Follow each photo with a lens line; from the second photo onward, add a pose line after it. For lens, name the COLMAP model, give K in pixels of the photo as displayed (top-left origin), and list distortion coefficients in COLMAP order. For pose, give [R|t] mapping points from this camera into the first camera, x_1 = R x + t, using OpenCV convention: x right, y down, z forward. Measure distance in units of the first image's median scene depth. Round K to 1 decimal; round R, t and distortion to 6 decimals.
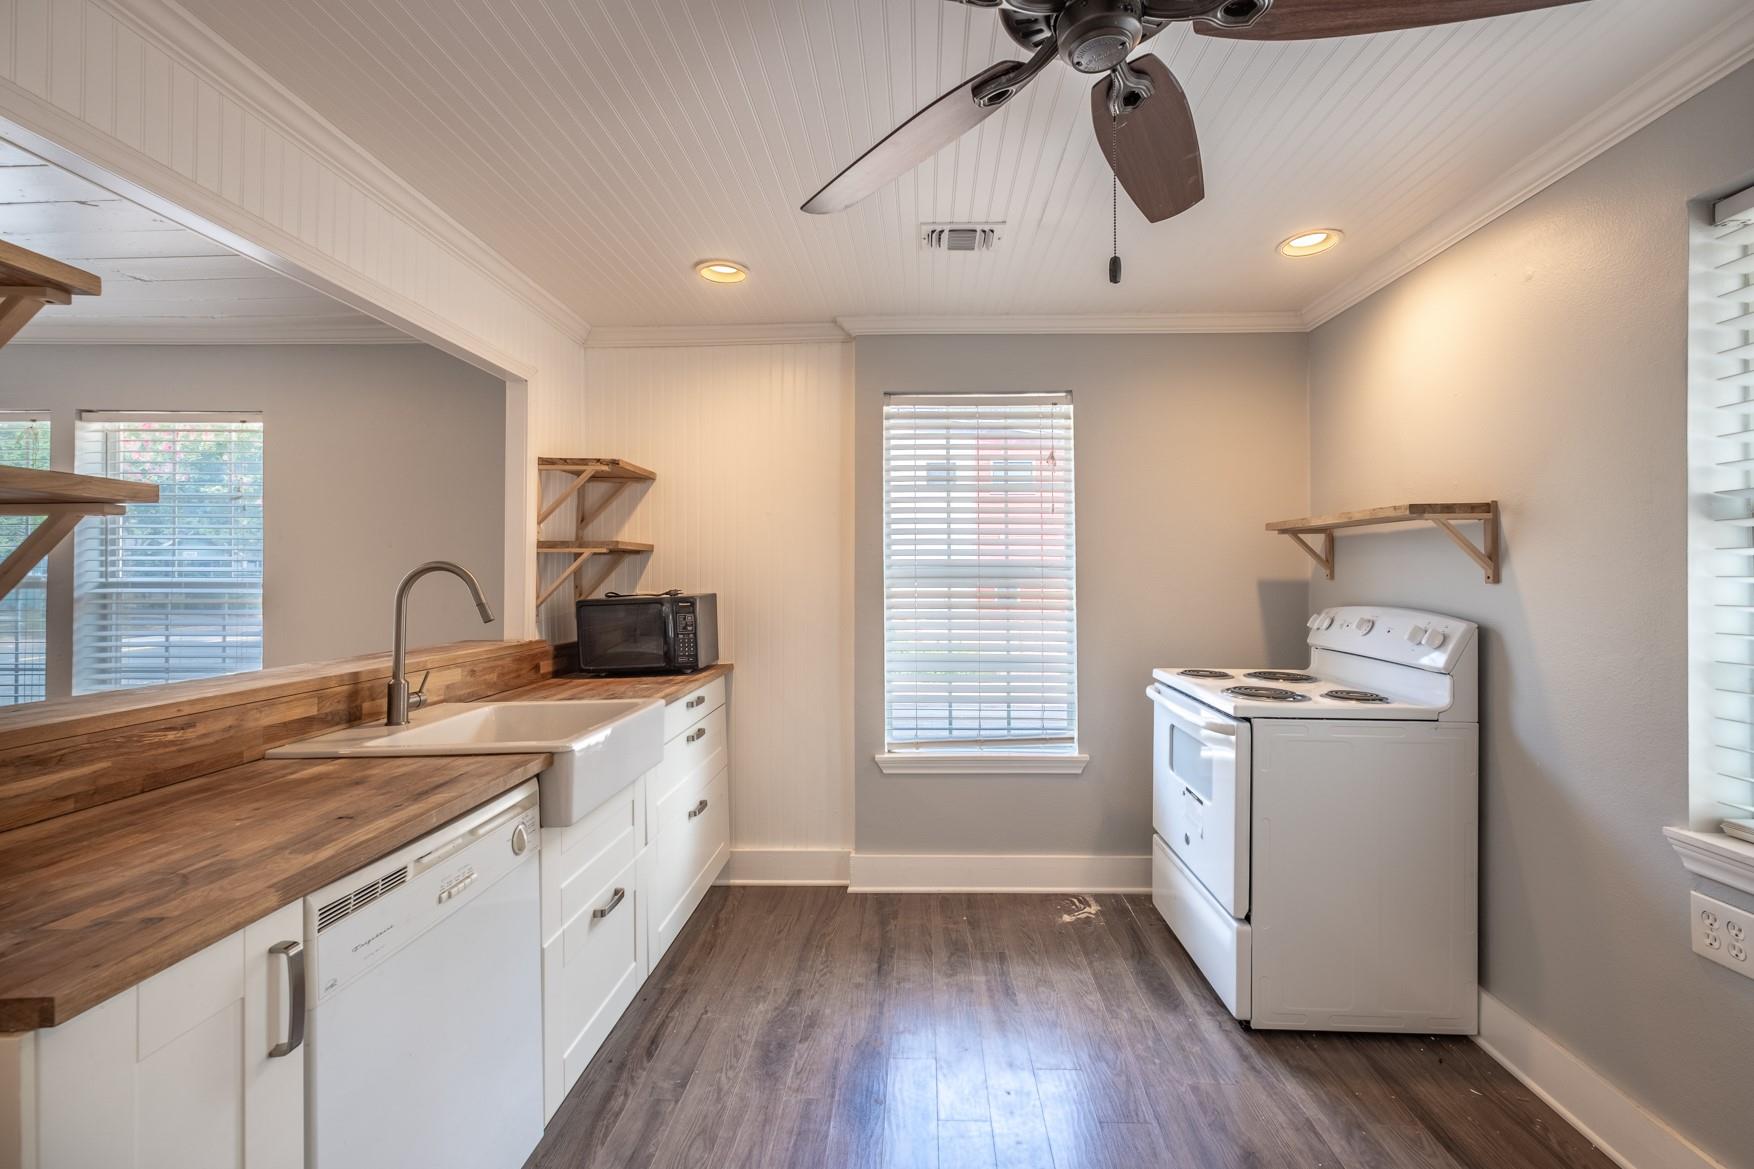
lens RADIAL K [[758.9, 0, 894.7], [0, 758.9, 555.6], [0, 0, 1]] dist [0.011164, -0.001258]
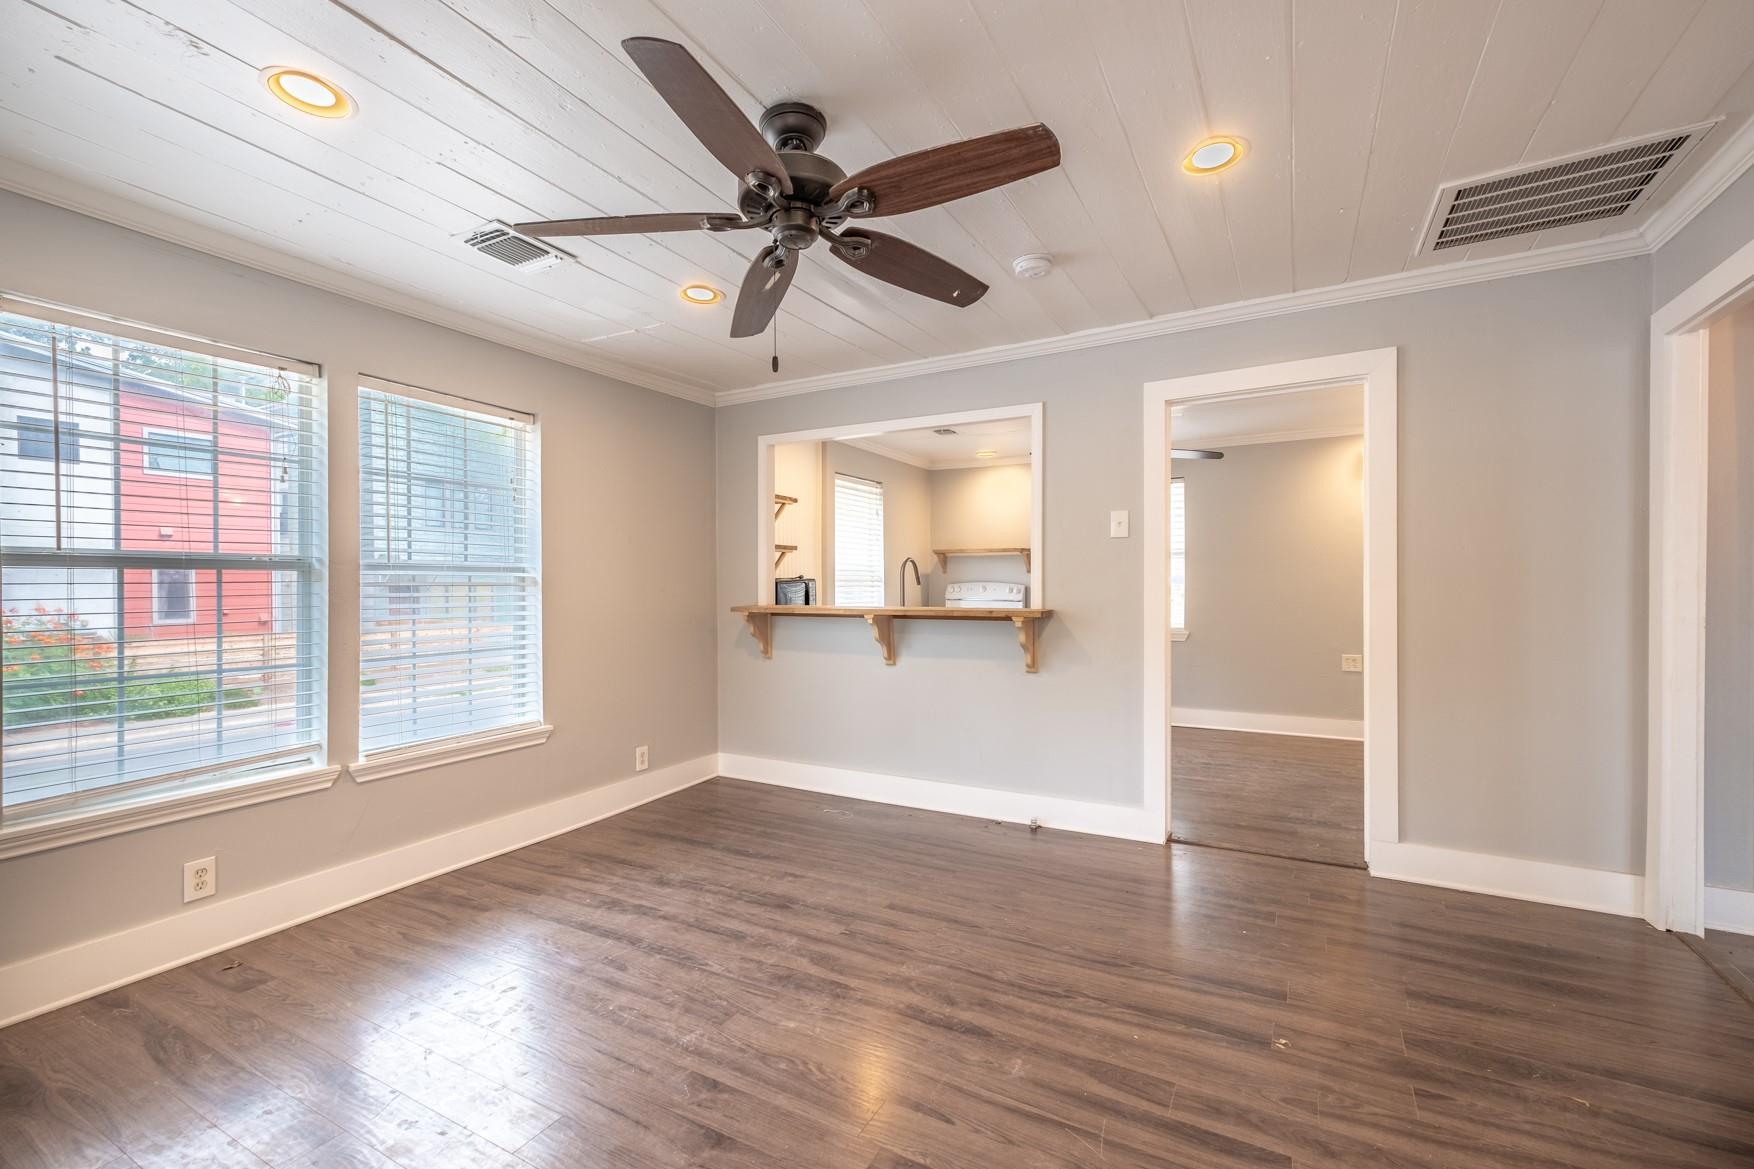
lens RADIAL K [[758.9, 0, 872.5], [0, 758.9, 591.1], [0, 0, 1]] dist [0.011164, -0.001258]
pose [[0.467453, -0.010425, 0.883957, -1.937024], [-0.022271, 0.999474, 0.023565, 0.040967], [-0.883737, -0.030702, 0.466975, 0.037579]]
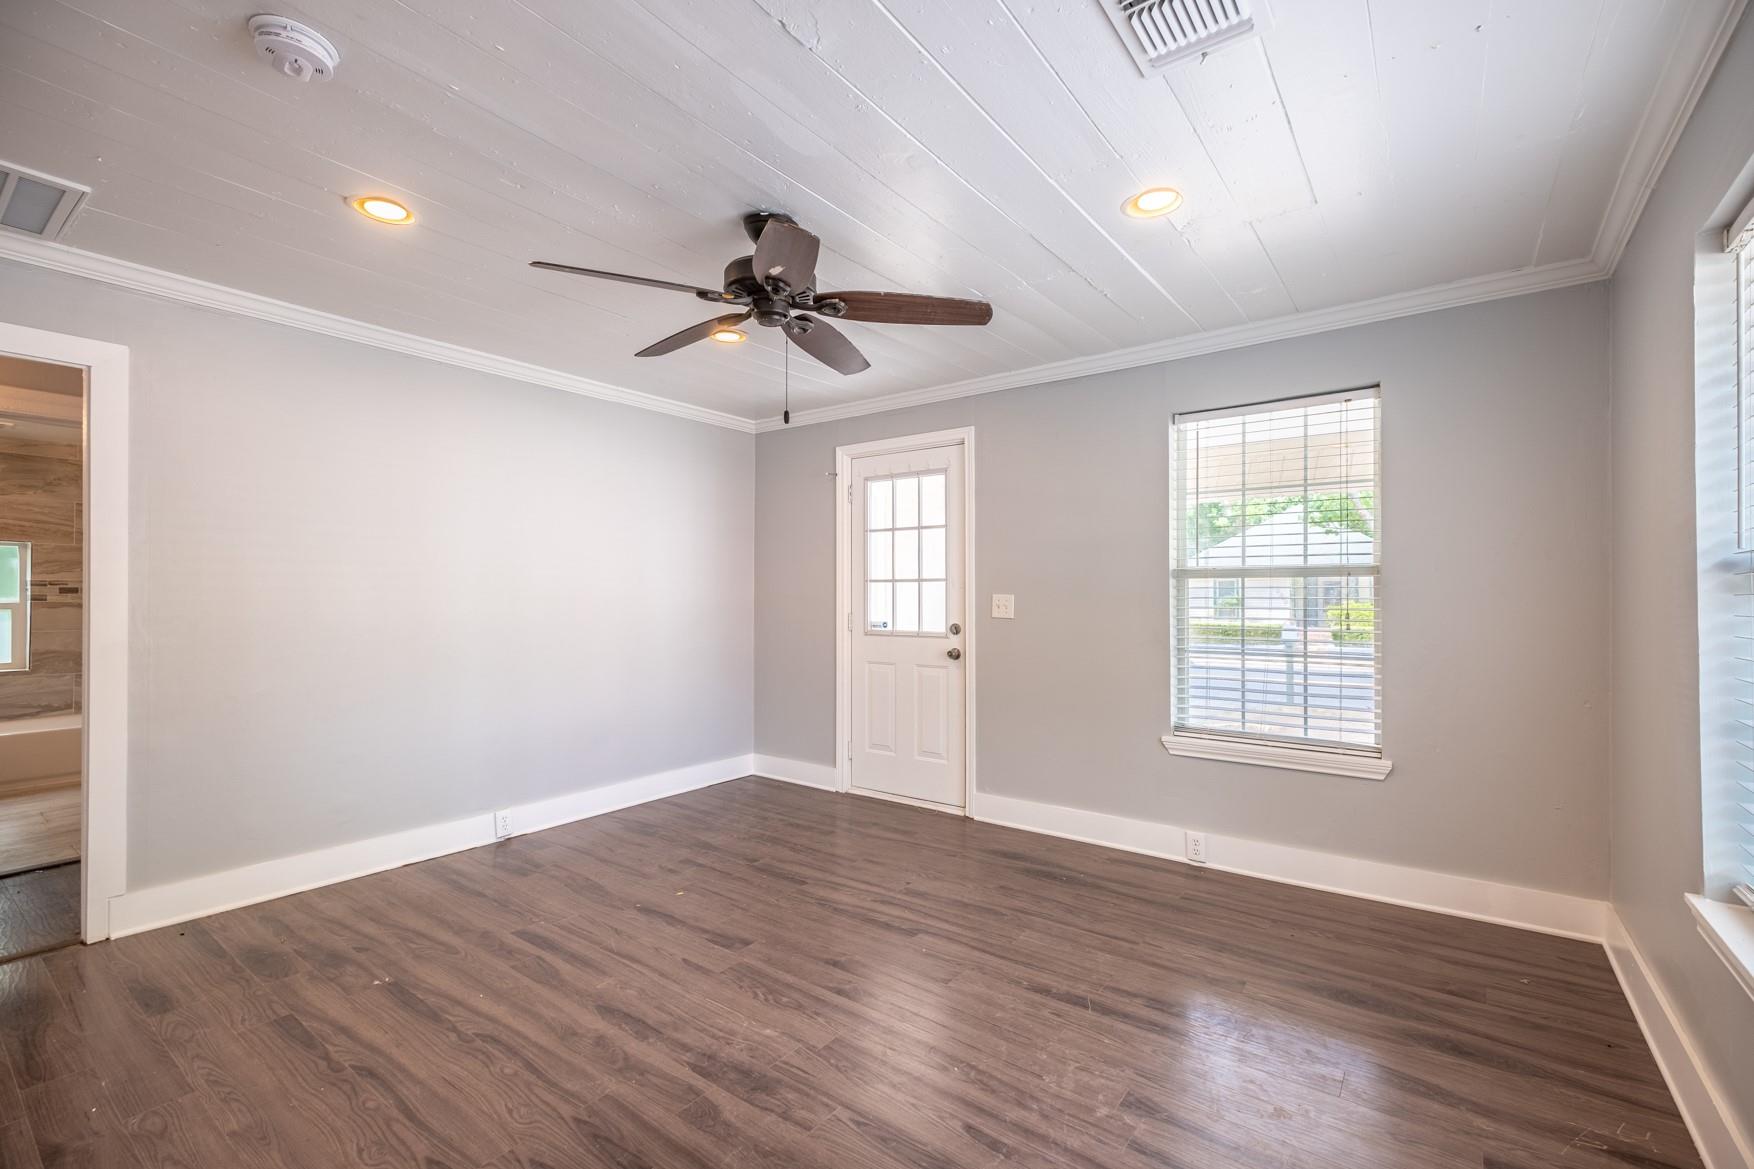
lens RADIAL K [[758.9, 0, 867.8], [0, 758.9, 592.8], [0, 0, 1]] dist [0.011164, -0.001258]
pose [[-0.585614, -0.002815, -0.810585, -0.712686], [0.026843, 0.999378, -0.022864, 0.065851], [0.810145, -0.035148, -0.585174, 1.022198]]
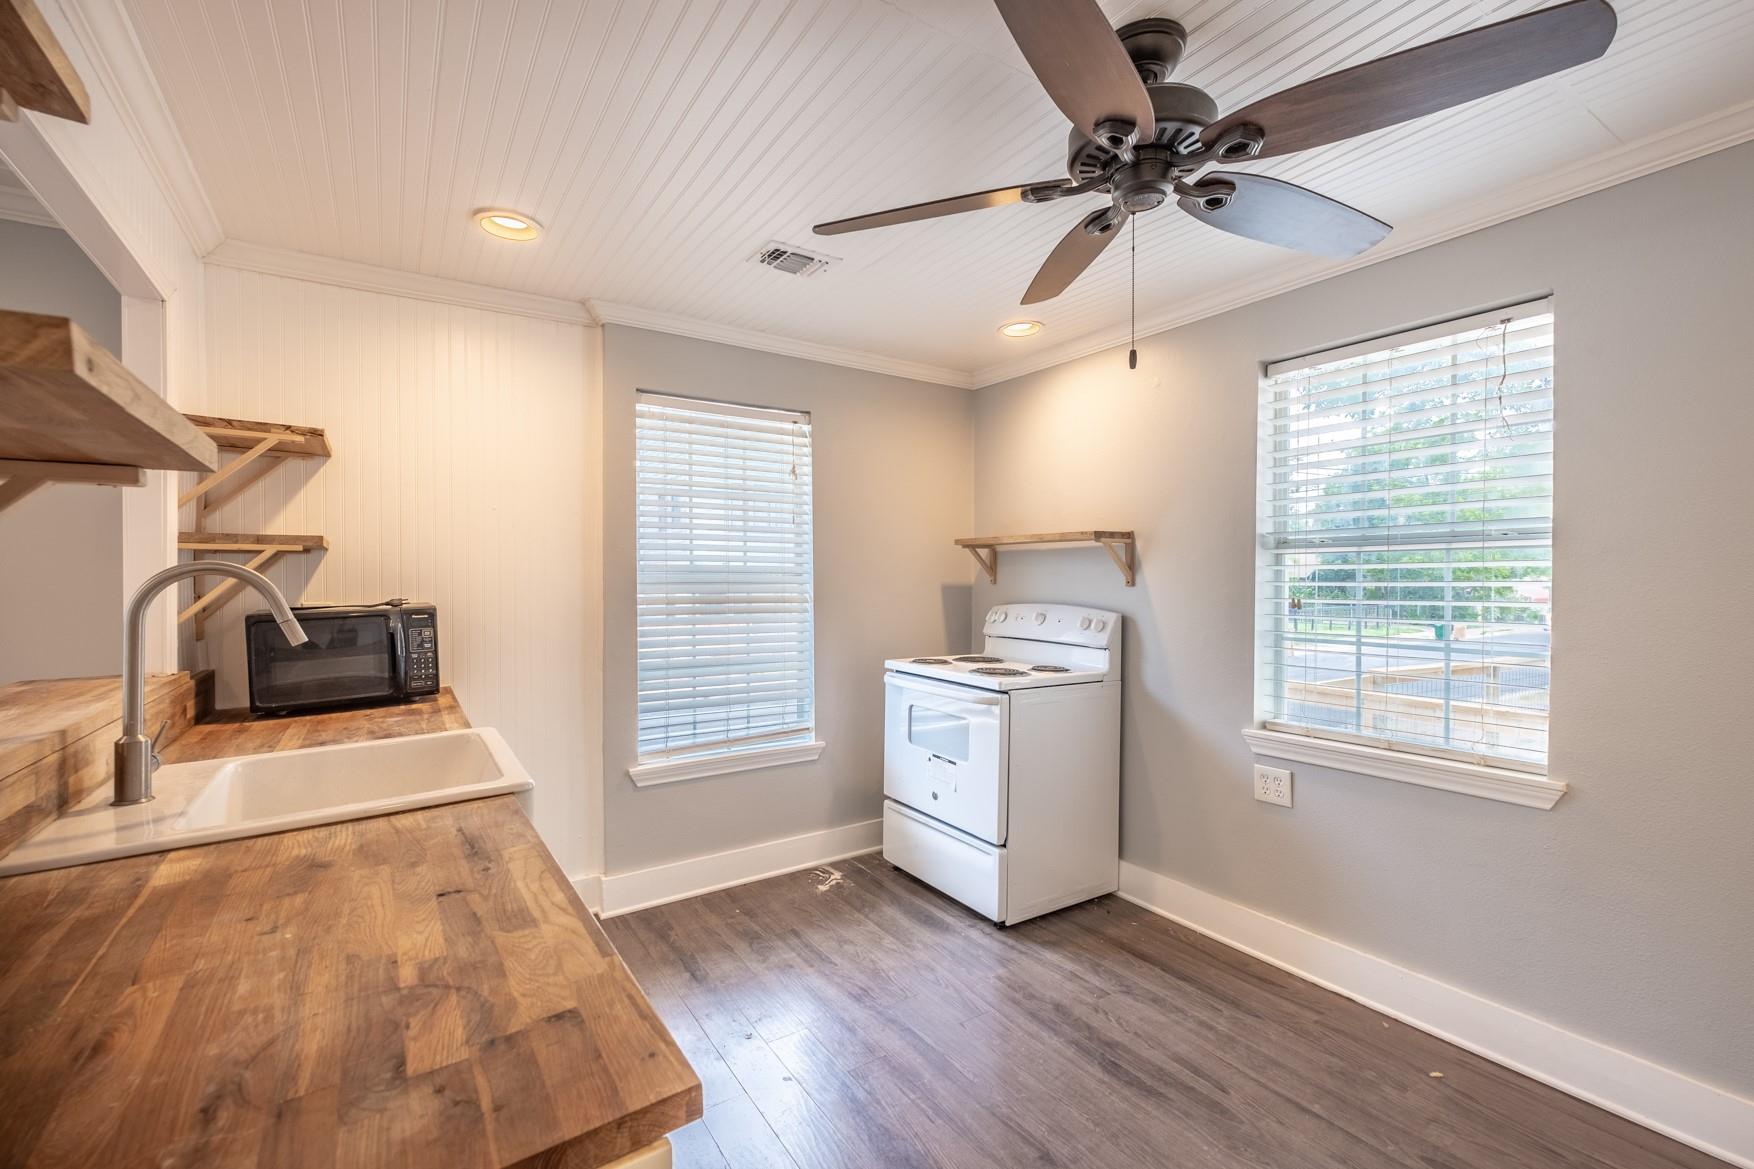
lens RADIAL K [[758.9, 0, 873.0], [0, 758.9, 572.7], [0, 0, 1]] dist [0.011164, -0.001258]
pose [[0.820681, 0.005711, 0.571359, -0.375008], [-0.015537, 0.999803, 0.012324, -0.000367], [-0.571176, -0.018991, 0.820608, 0.055554]]
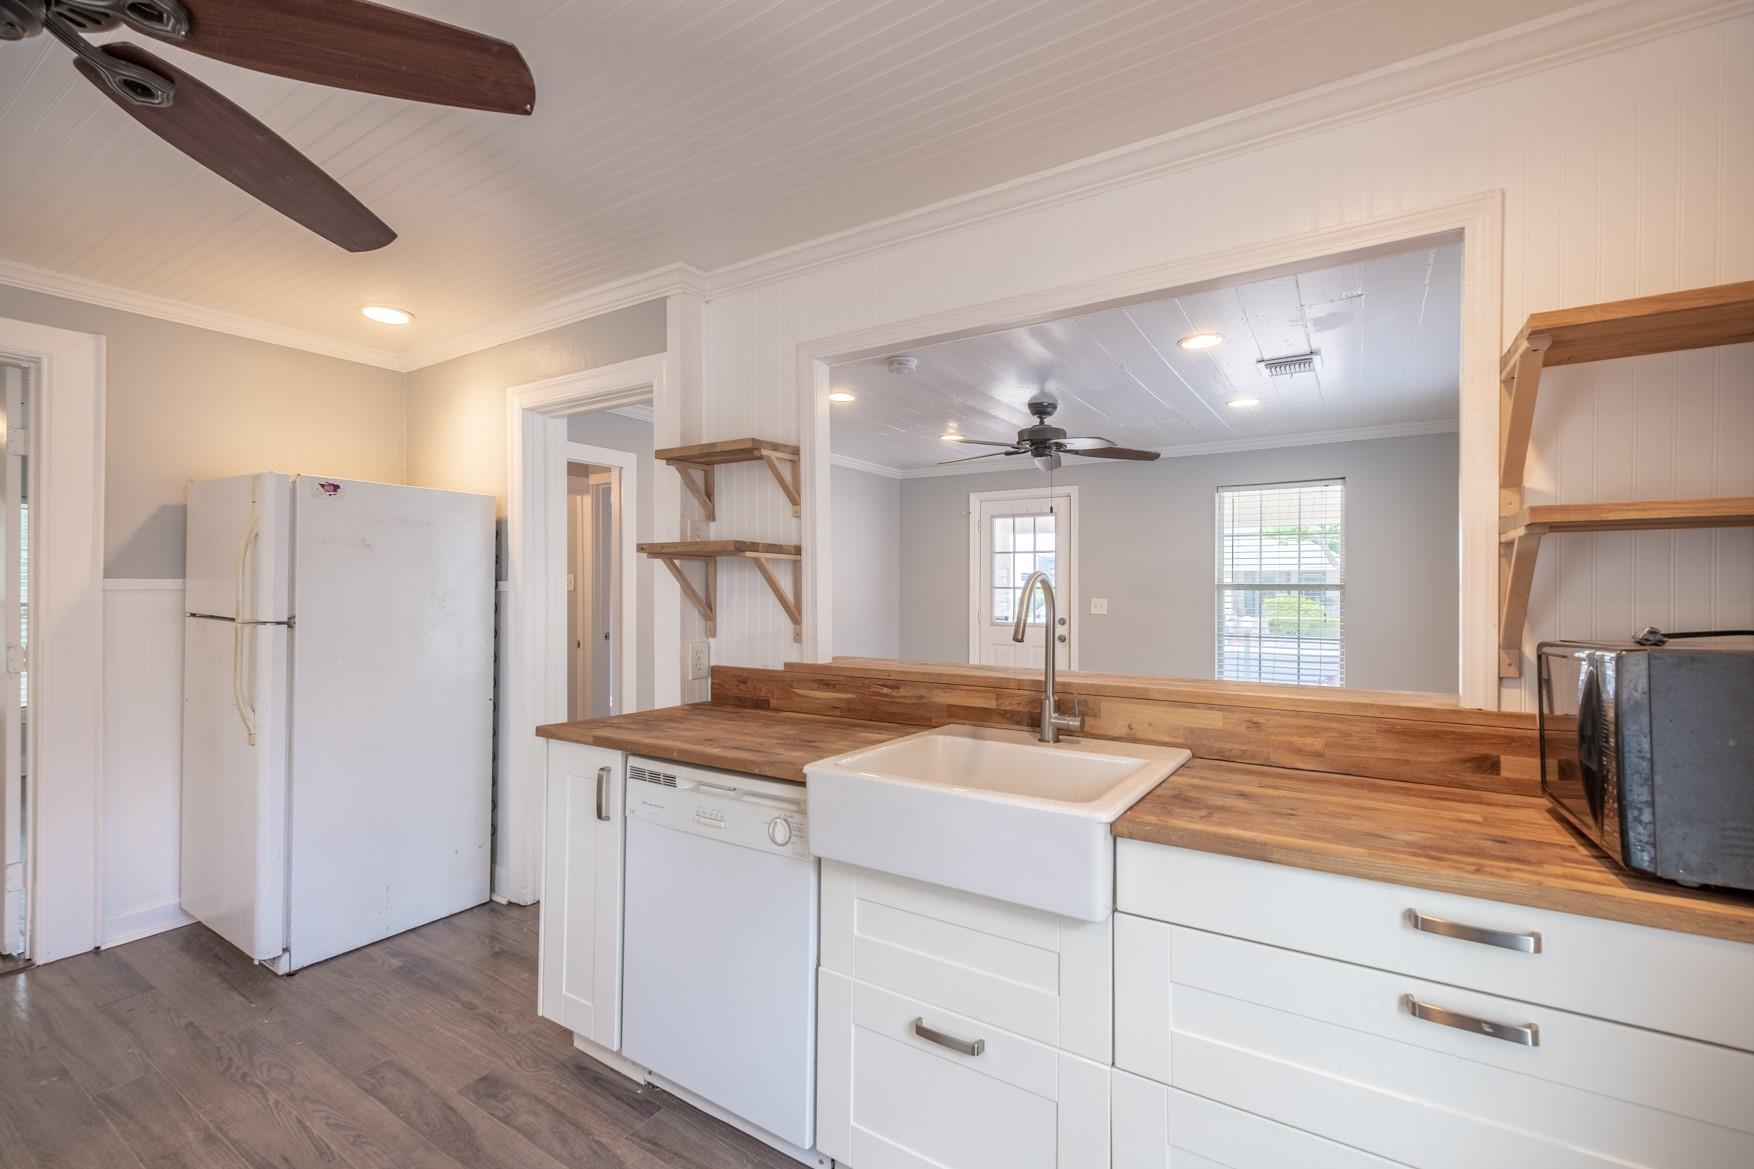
lens RADIAL K [[758.9, 0, 874.0], [0, 758.9, 585.7], [0, 0, 1]] dist [0.011164, -0.001258]
pose [[-0.526170, -0.002321, -0.850376, 0.203354], [0.024989, 0.999522, -0.018190, 0.027772], [0.850012, -0.030821, -0.525861, 0.980770]]
